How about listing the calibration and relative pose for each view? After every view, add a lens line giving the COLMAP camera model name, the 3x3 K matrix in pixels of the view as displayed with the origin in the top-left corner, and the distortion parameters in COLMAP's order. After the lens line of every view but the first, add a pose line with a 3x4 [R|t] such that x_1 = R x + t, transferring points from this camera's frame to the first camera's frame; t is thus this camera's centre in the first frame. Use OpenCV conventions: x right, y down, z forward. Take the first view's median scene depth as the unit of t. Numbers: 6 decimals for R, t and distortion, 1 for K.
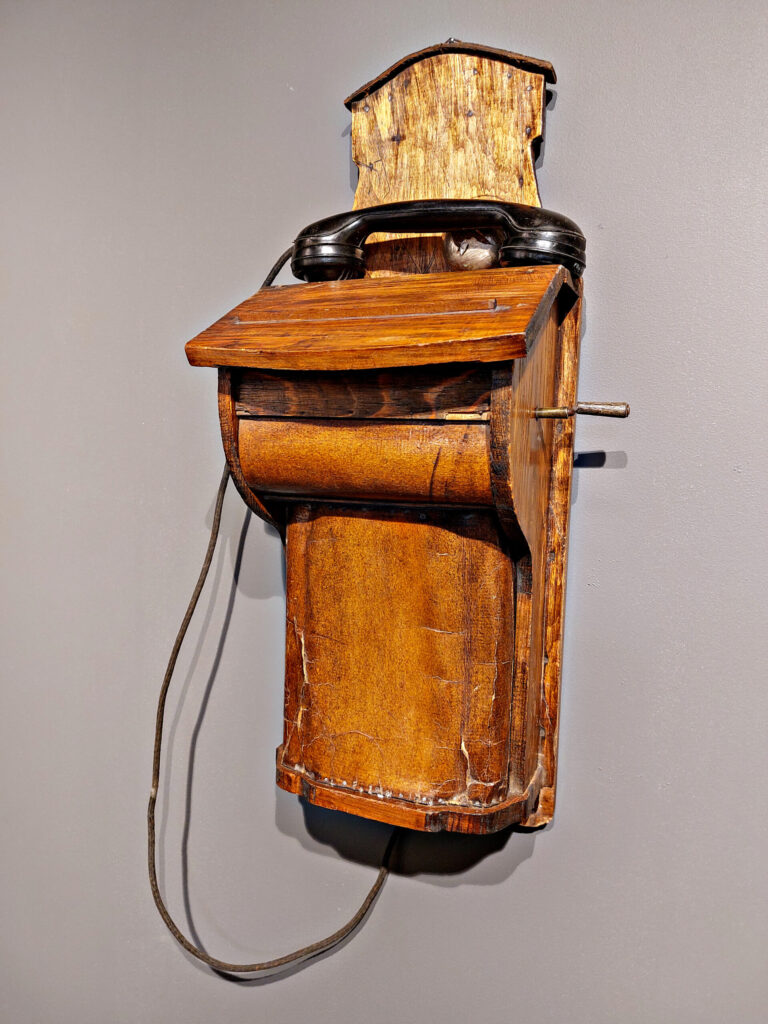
lens RADIAL K [[731.0, 0, 381.4], [0, 731.0, 502.0], [0, 0, 1]] dist [0.038294, -0.035603]
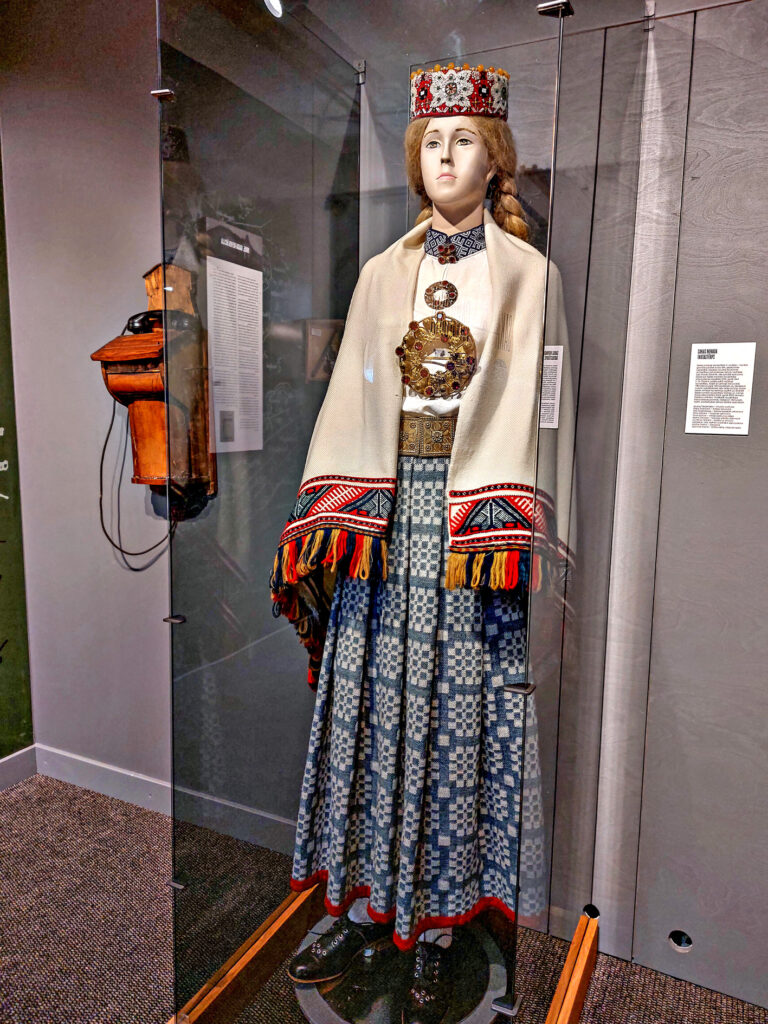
lens RADIAL K [[731.0, 0, 388.3], [0, 731.0, 519.1], [0, 0, 1]] dist [0.038294, -0.035603]
pose [[0.997667, -0.035961, -0.058031, 1.348182], [0.039043, 0.997837, 0.052882, 0.453882], [0.056004, -0.055024, 0.996913, -2.555926]]
